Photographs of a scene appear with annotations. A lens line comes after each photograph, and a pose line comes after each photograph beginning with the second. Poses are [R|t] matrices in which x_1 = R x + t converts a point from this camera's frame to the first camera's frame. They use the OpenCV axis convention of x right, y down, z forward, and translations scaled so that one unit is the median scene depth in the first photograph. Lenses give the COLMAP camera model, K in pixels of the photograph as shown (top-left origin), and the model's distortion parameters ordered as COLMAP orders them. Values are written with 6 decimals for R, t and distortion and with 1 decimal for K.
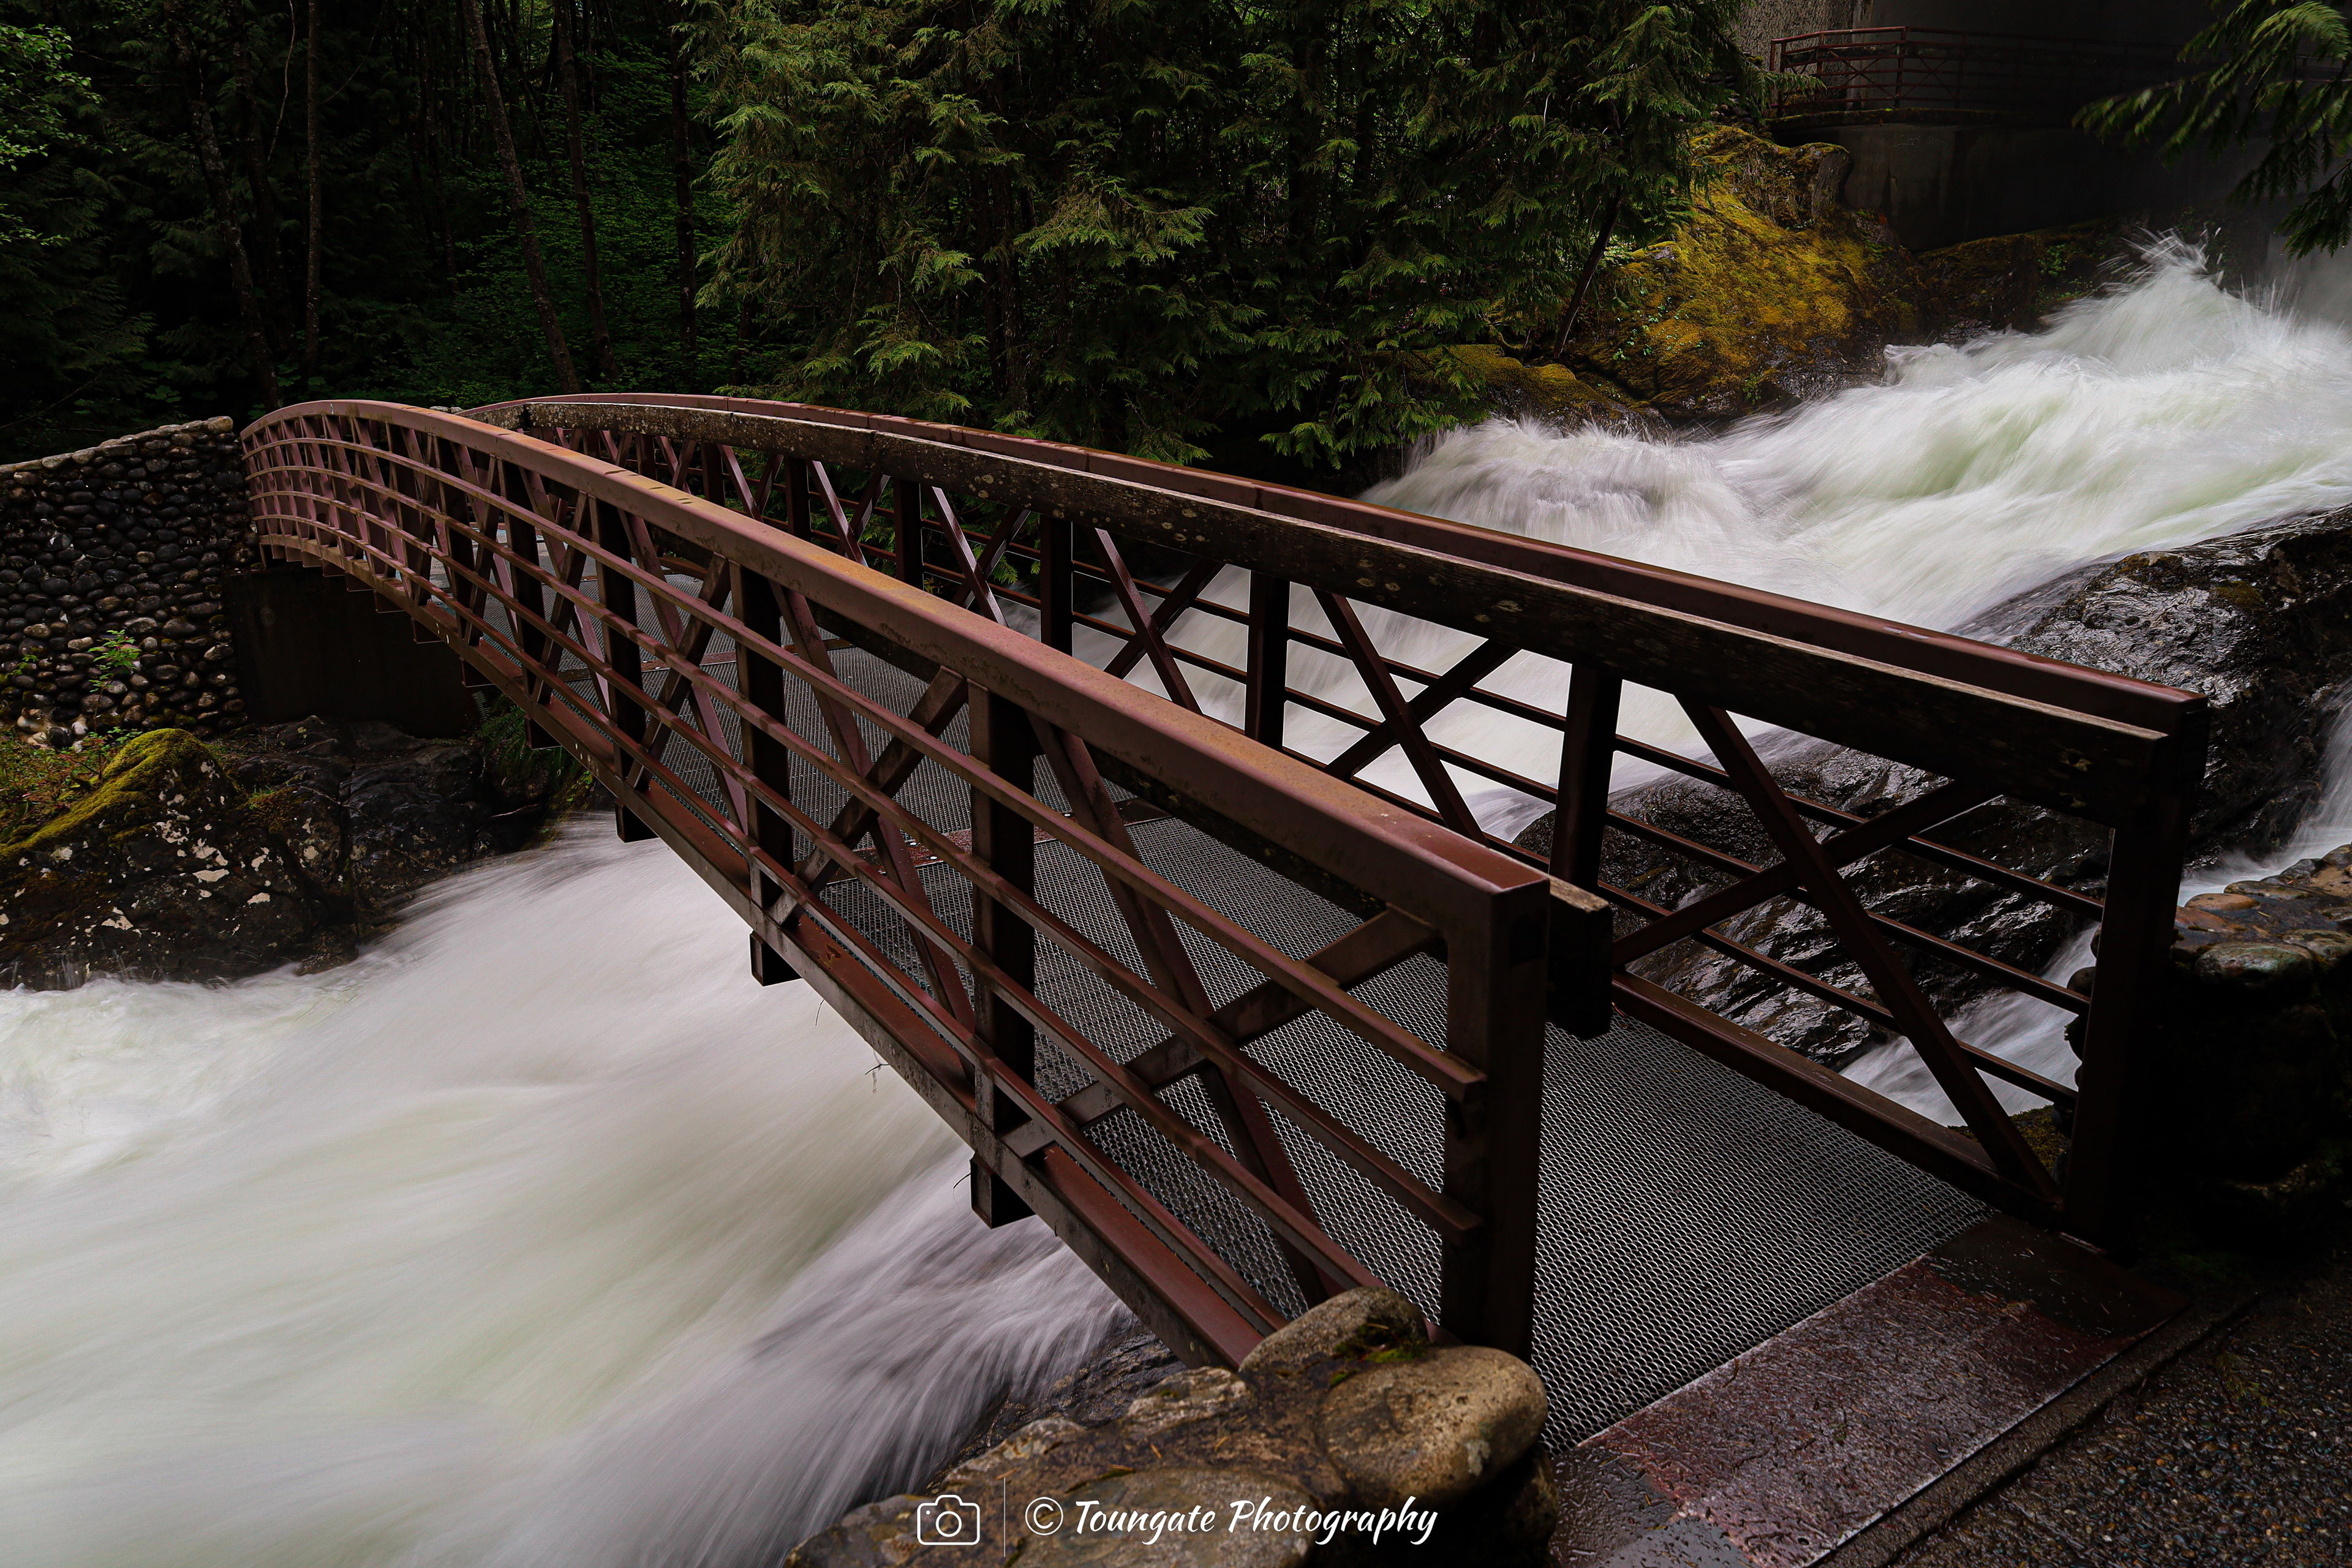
lens RADIAL K [[1650.3, 0, 1176.0], [0, 1650.3, 784.0], [0, 0, 1]] dist [0.008455, 0.001971]
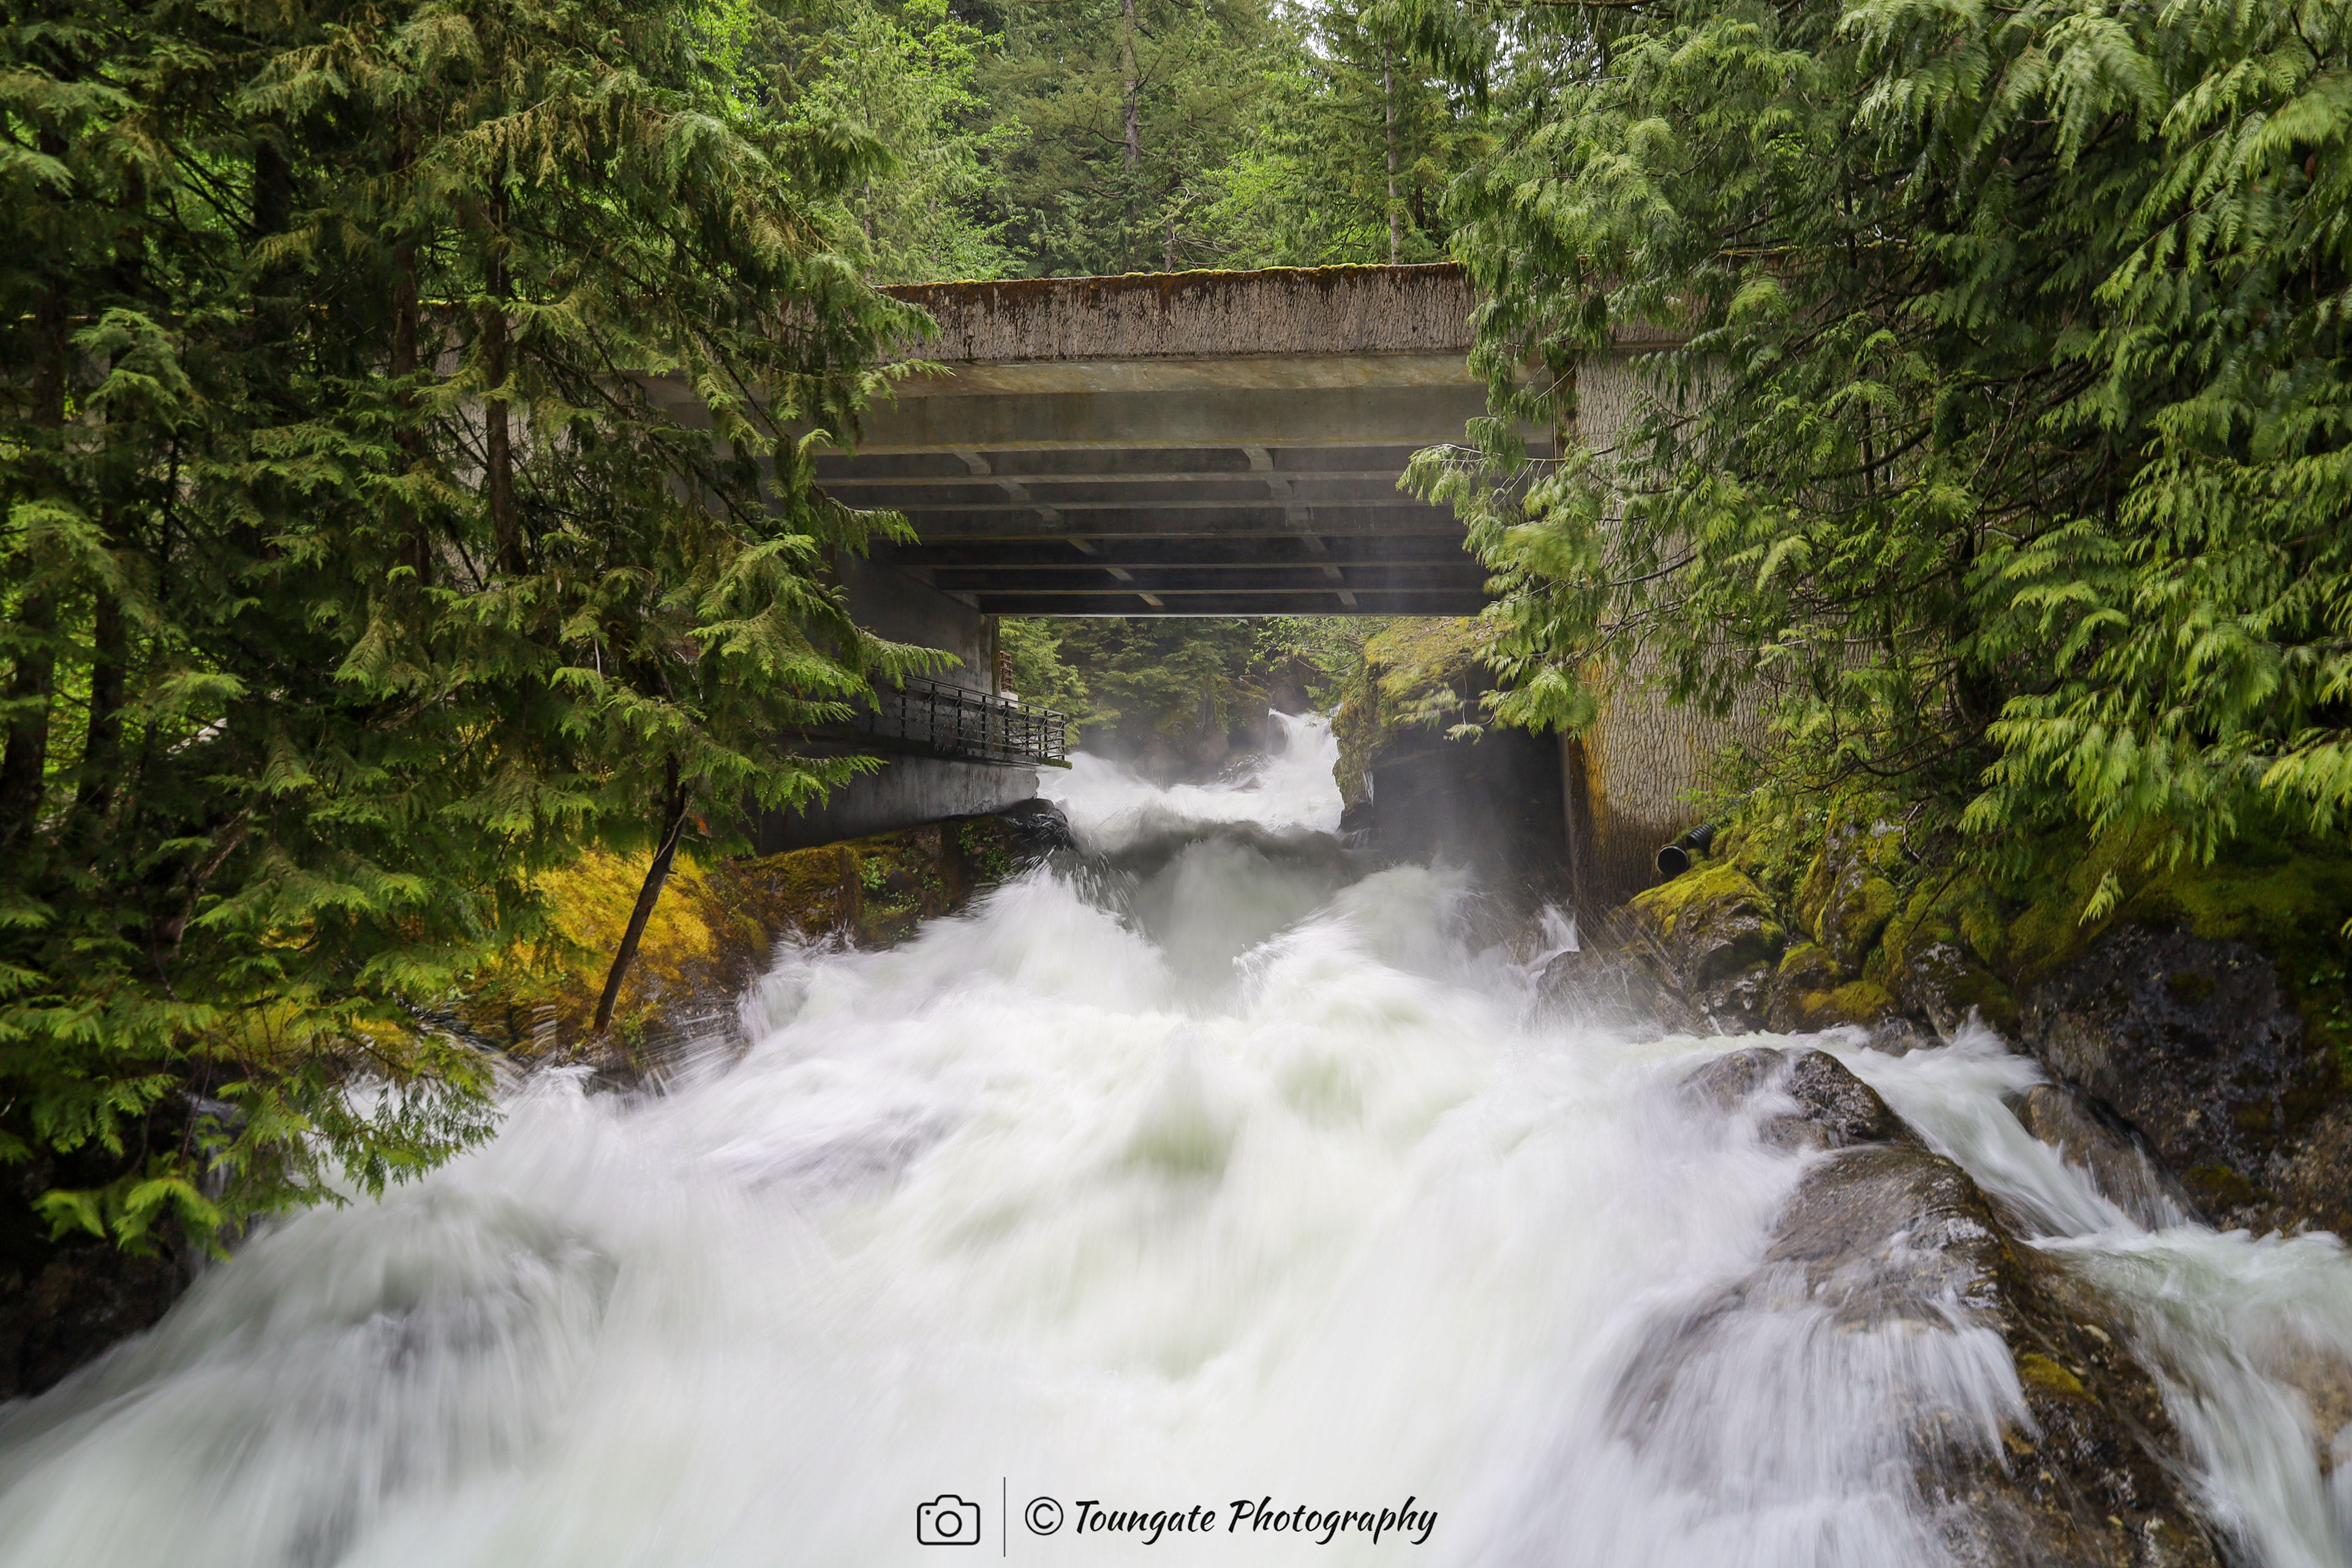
lens RADIAL K [[1701.2, 0, 1196.2], [0, 1701.2, 786.3], [0, 0, 1]] dist [-0.004969, -0.000034]
pose [[0.685657, 0.050002, 0.726206, -0.052643], [0.199003, 0.946757, -0.253079, -0.089797], [-0.700195, 0.318042, 0.639200, 0.260148]]
